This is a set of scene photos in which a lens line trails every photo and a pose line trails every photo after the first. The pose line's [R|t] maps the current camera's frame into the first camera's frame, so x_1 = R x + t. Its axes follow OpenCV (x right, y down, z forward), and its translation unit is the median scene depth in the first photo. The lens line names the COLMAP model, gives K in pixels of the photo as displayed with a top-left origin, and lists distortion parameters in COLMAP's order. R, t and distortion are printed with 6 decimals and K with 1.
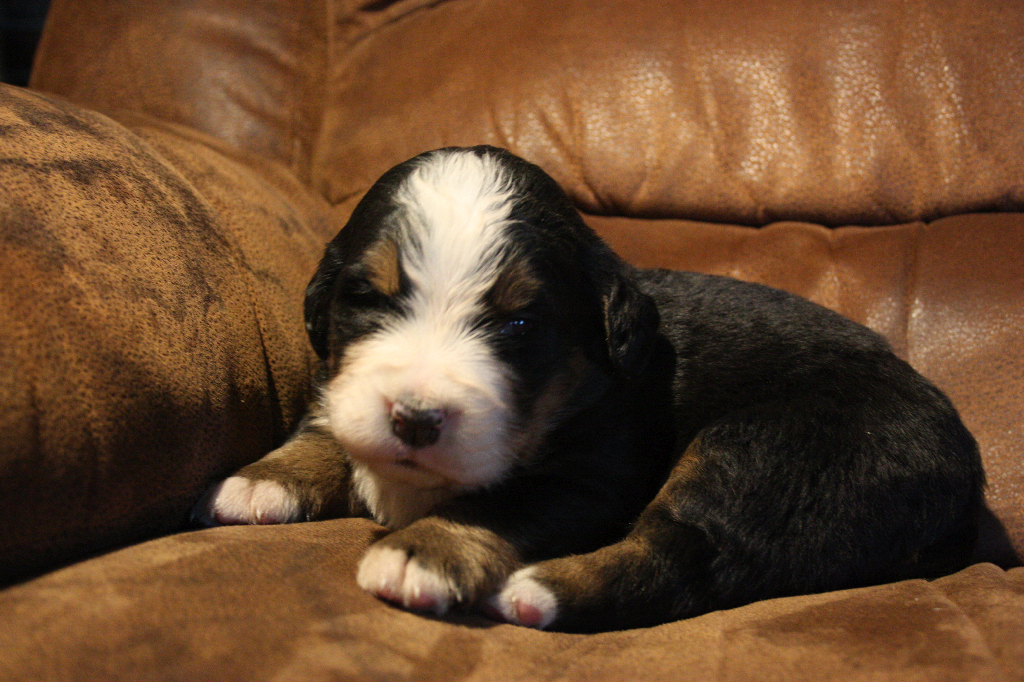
lens RADIAL K [[1369.0, 0, 503.8], [0, 1369.0, 350.9], [0, 0, 1]] dist [-0.024396, -0.074019]
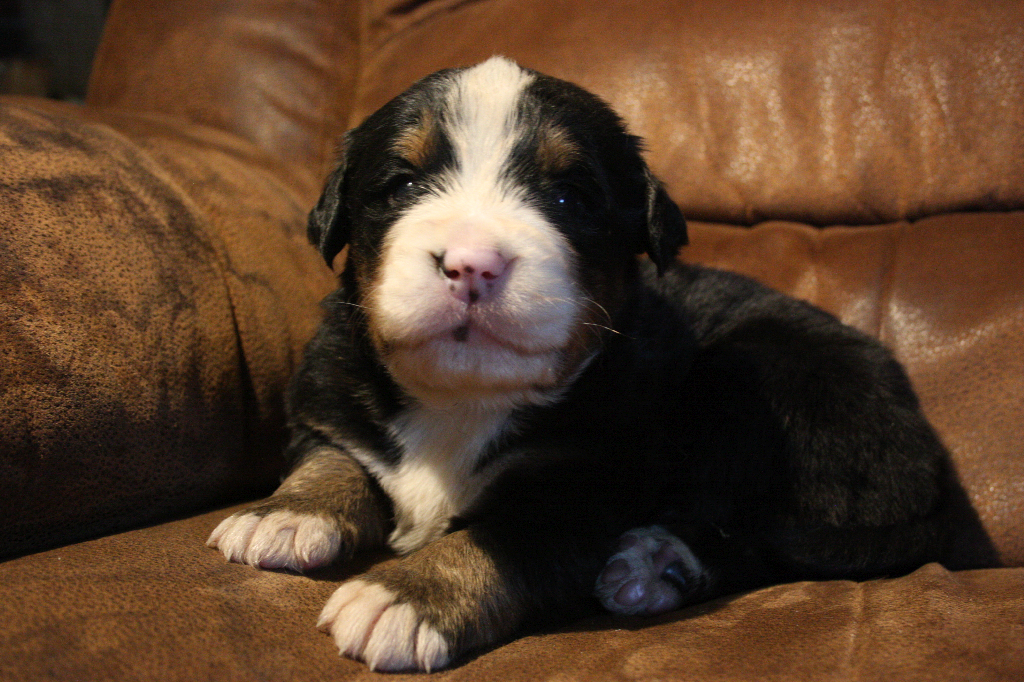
lens RADIAL K [[1369.0, 0, 503.8], [0, 1369.0, 350.9], [0, 0, 1]] dist [-0.024396, -0.074019]
pose [[0.995017, 0.003864, -0.099632, 0.109738], [-0.002048, 0.999830, 0.018328, -0.016803], [0.099686, -0.018033, 0.994856, -0.032845]]
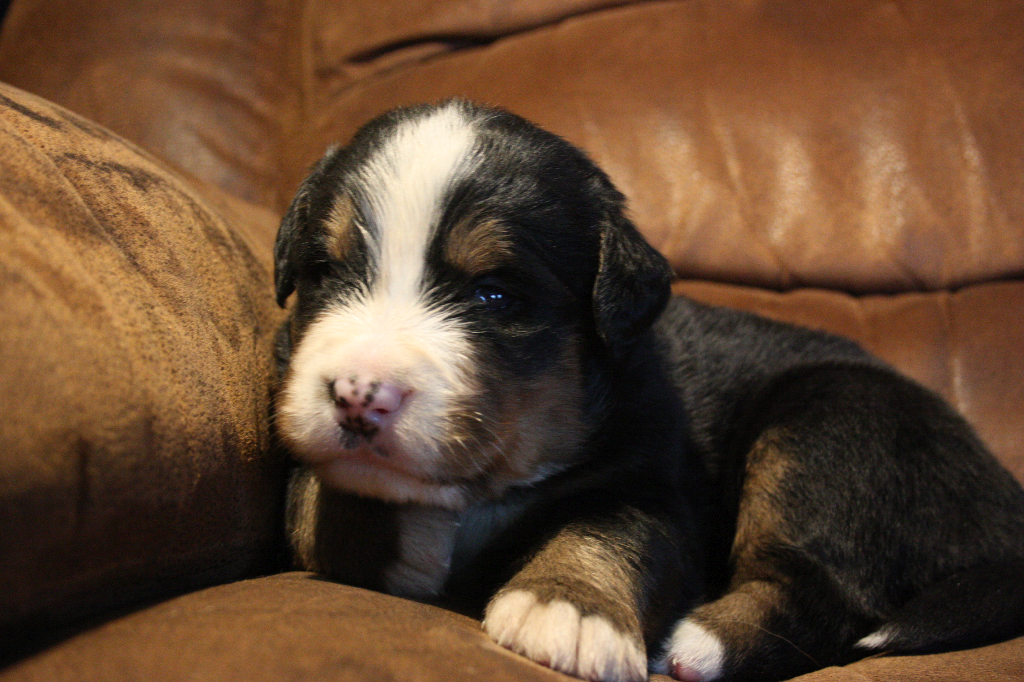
lens RADIAL K [[1380.0, 0, 512.0], [0, 1380.0, 341.0], [0, 0, 1]] dist [-0.051007, -0.011153]
pose [[0.992457, 0.037256, 0.116799, -0.120771], [-0.027090, 0.995801, -0.087445, 0.035884], [-0.119567, 0.083621, 0.989298, 0.058020]]
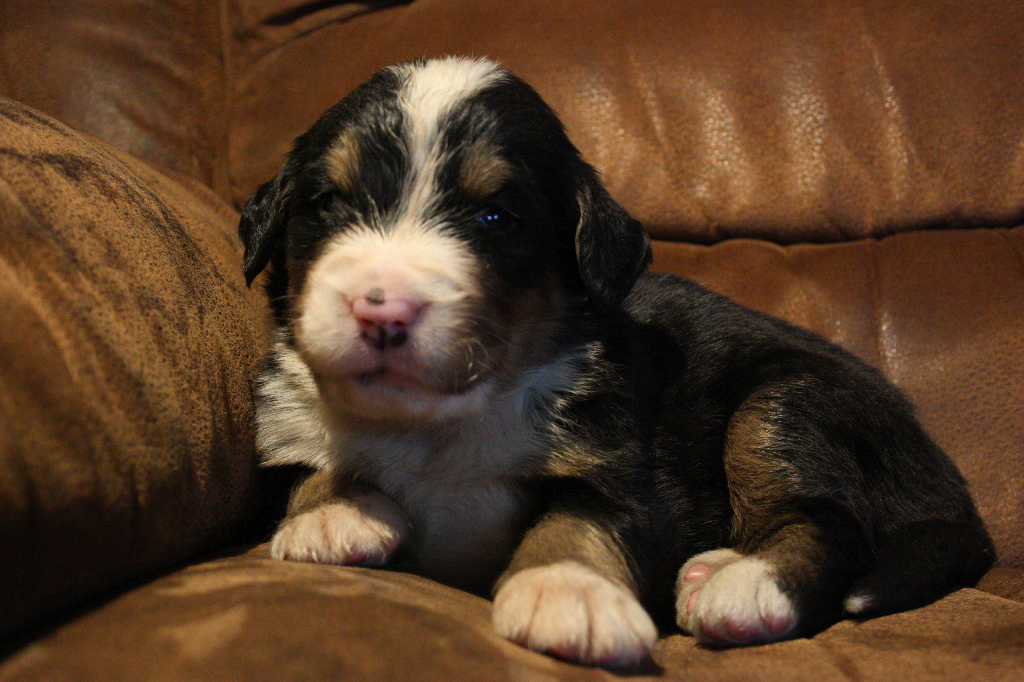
lens RADIAL K [[1380.0, 0, 512.0], [0, 1380.0, 341.0], [0, 0, 1]] dist [-0.051007, -0.011153]
pose [[0.984717, -0.008912, 0.173934, -0.131868], [0.016523, 0.998966, -0.042359, 0.019252], [-0.173377, 0.044586, 0.983846, 0.049085]]
